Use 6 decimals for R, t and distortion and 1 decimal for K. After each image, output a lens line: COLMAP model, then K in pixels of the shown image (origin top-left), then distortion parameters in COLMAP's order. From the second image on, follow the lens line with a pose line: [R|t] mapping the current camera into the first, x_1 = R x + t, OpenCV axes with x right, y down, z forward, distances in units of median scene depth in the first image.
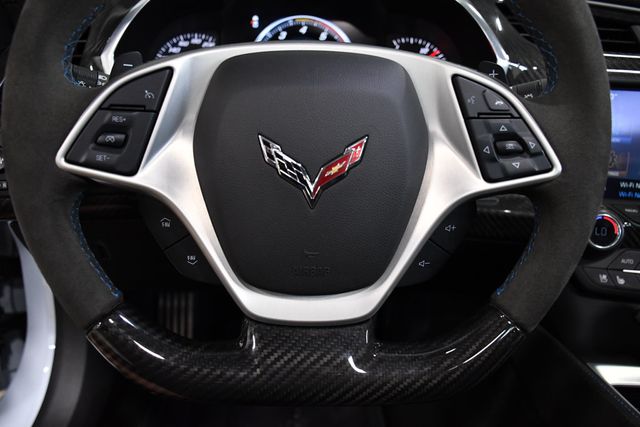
lens RADIAL K [[605.6, 0, 319.5], [0, 605.6, 214.9], [0, 0, 1]] dist [-0.015786, 0.000000]
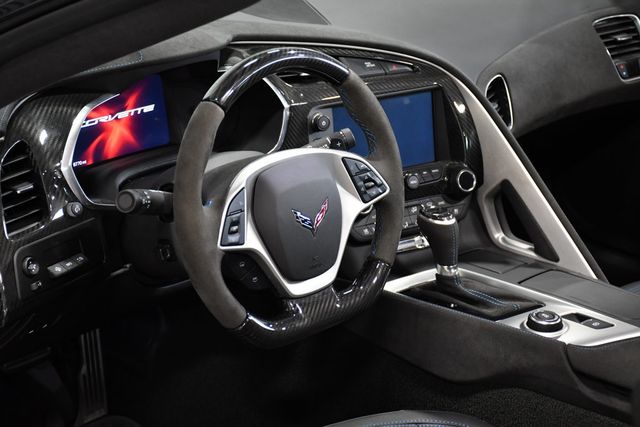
lens RADIAL K [[1552.2, 0, 319.6], [0, 1552.2, 213.8], [0, 0, 1]] dist [0.803337, 0.000000]
pose [[0.750784, -0.248645, 0.611964, -3.186447], [0.204403, 0.968429, 0.142707, -0.829570], [-0.628126, 0.017945, 0.777904, -3.137233]]
